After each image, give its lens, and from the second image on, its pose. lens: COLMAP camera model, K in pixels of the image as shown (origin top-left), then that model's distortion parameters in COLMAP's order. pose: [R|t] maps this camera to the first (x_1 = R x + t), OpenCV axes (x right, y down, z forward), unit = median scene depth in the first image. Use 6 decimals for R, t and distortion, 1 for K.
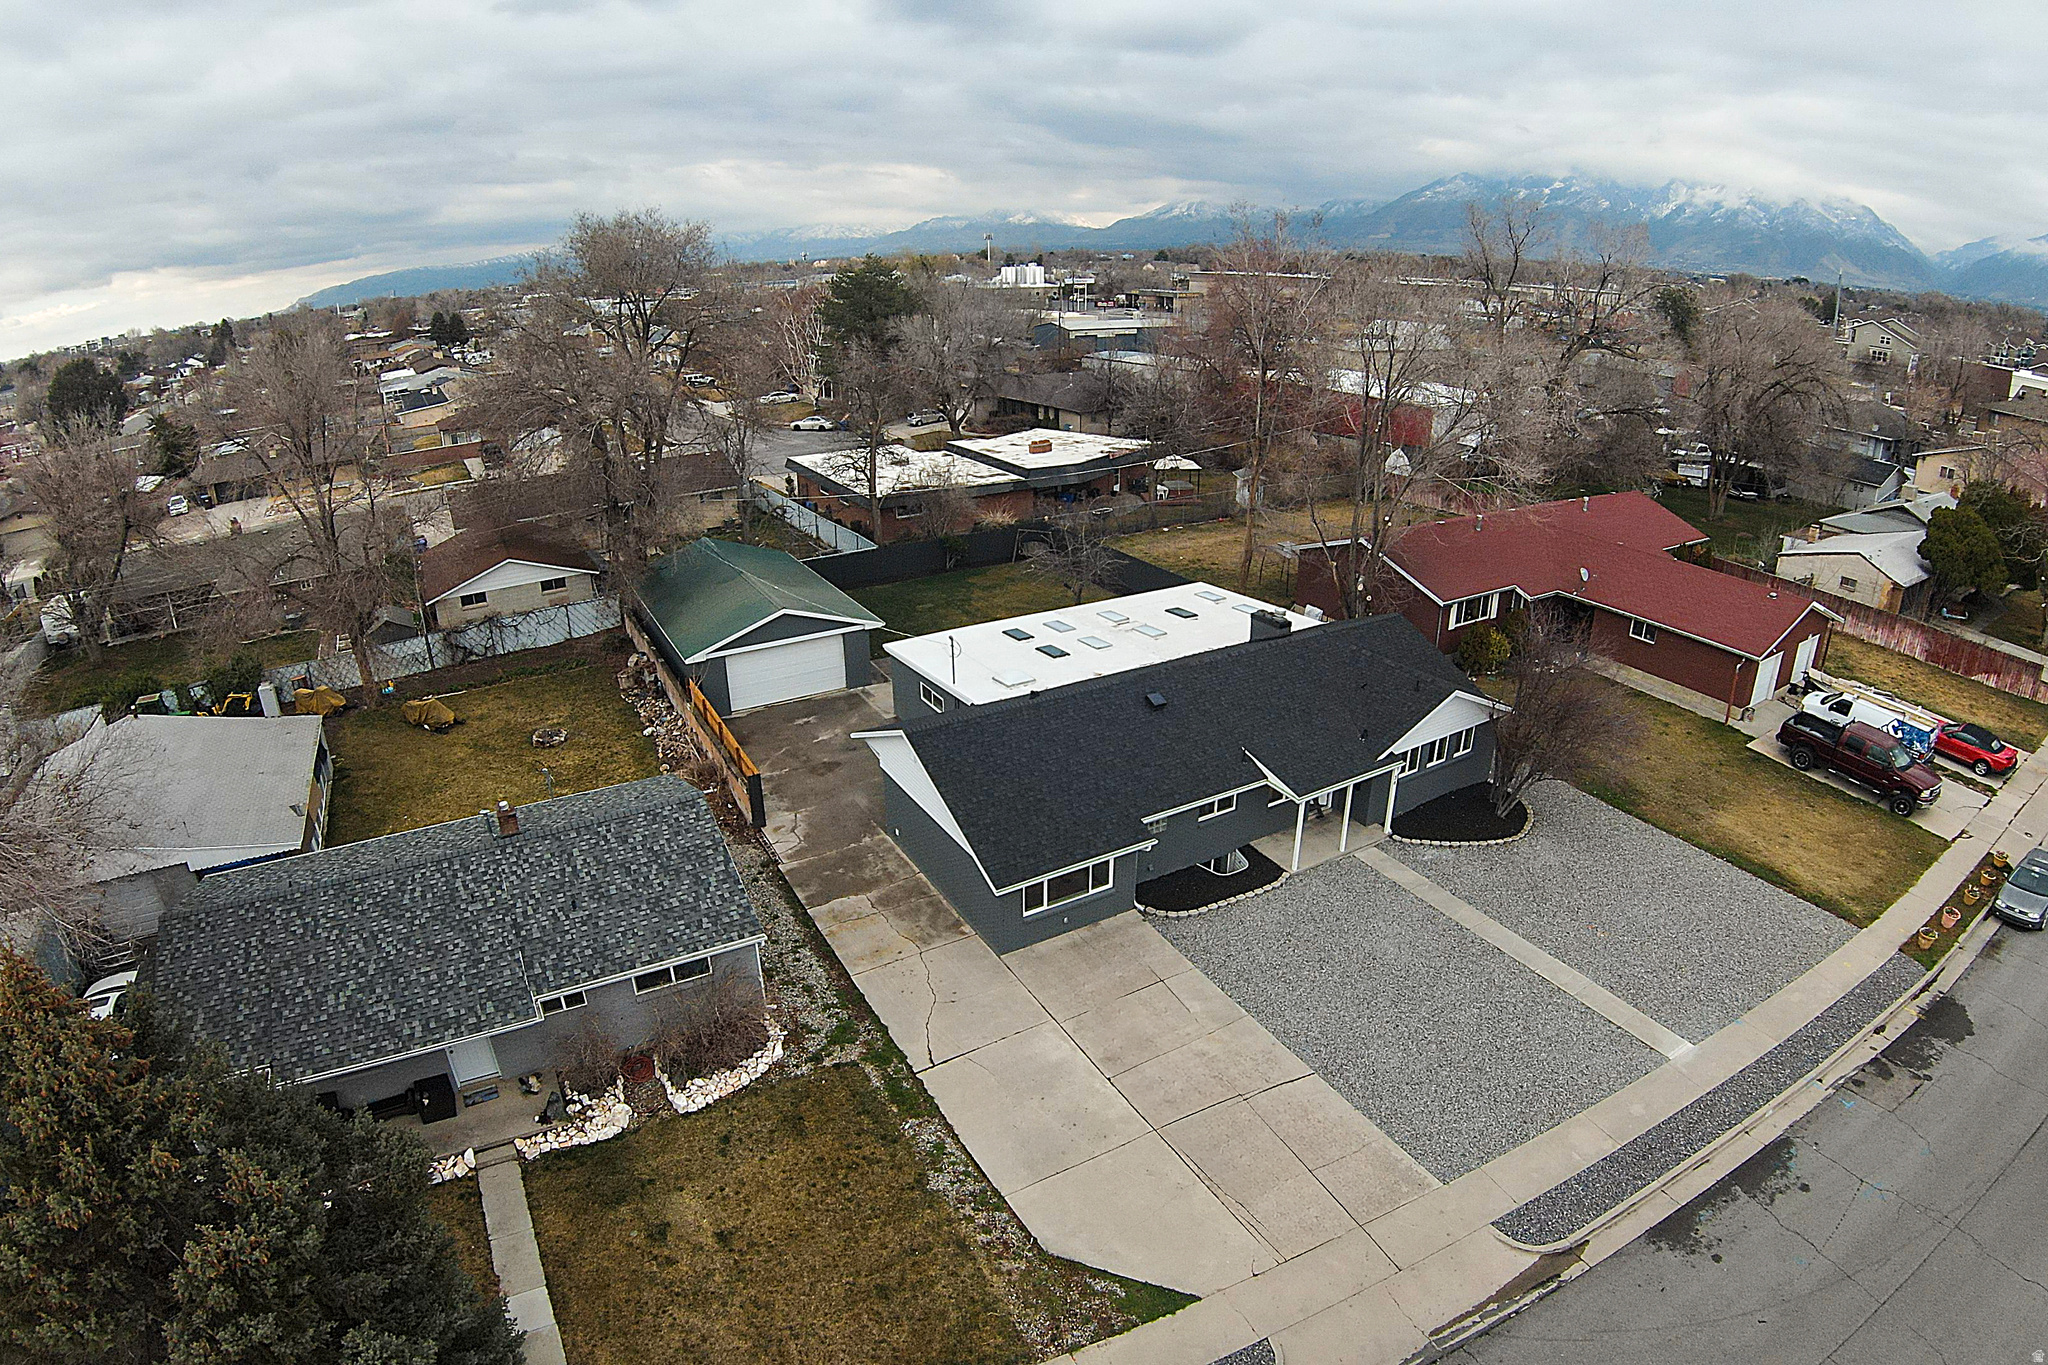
lens RADIAL K [[1074.3, 0, 1025.2], [0, 1074.3, 673.9], [0, 0, 1]] dist [-0.209943, 0.037528]
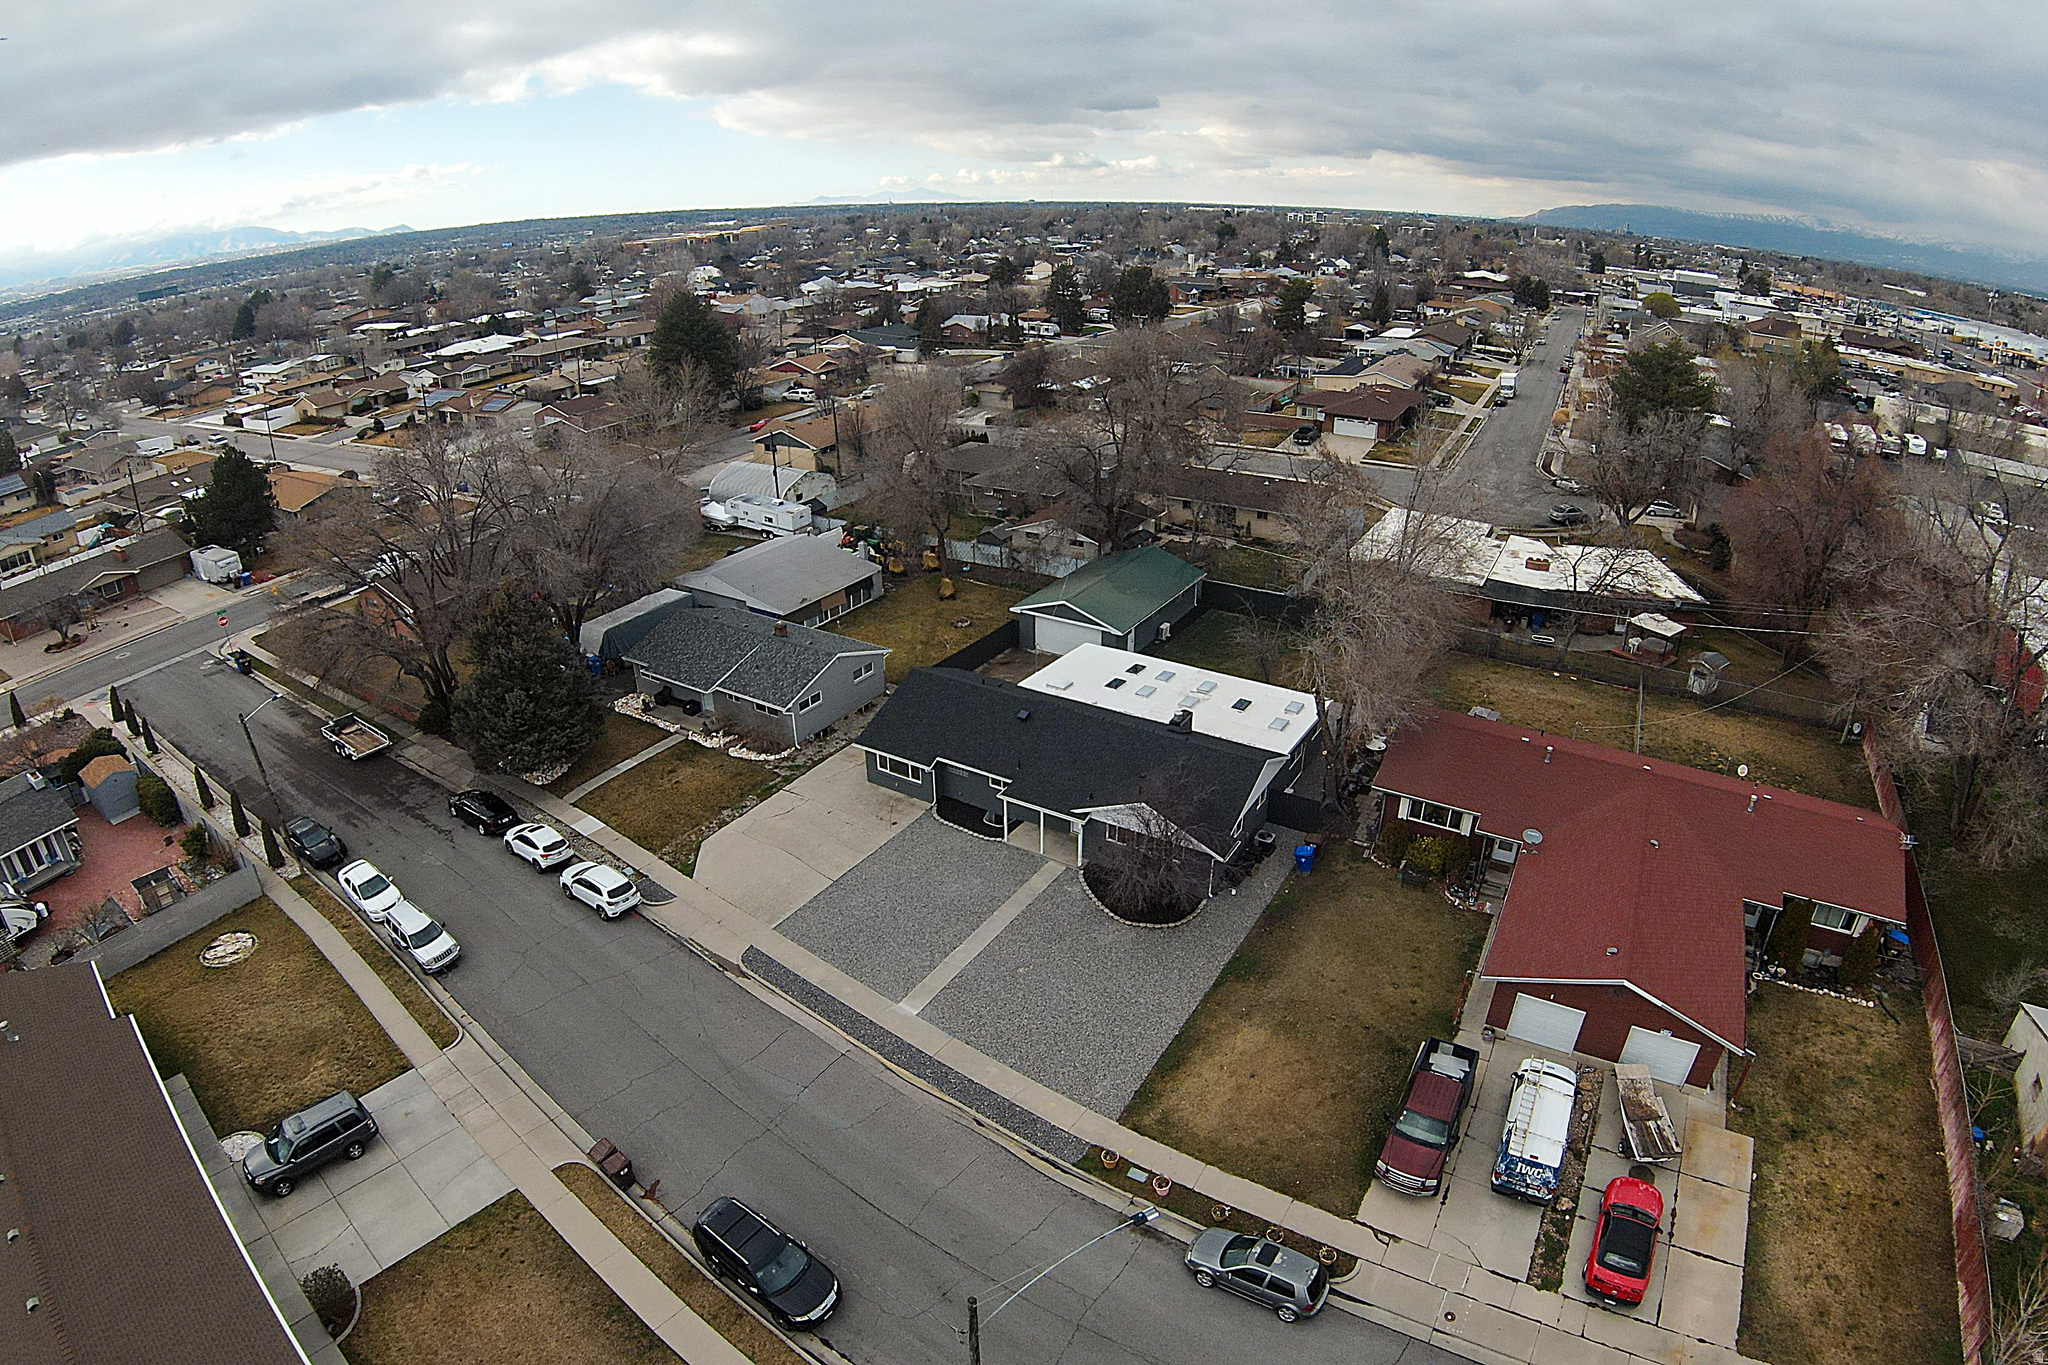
lens RADIAL K [[1074.3, 0, 1020.4], [0, 1074.3, 672.6], [0, 0, 1]] dist [-0.209943, 0.037528]
pose [[0.472043, 0.373875, -0.798369, 1.338110], [-0.323590, 0.915884, 0.237581, -0.403322], [0.820039, 0.146196, 0.553319, 0.069628]]
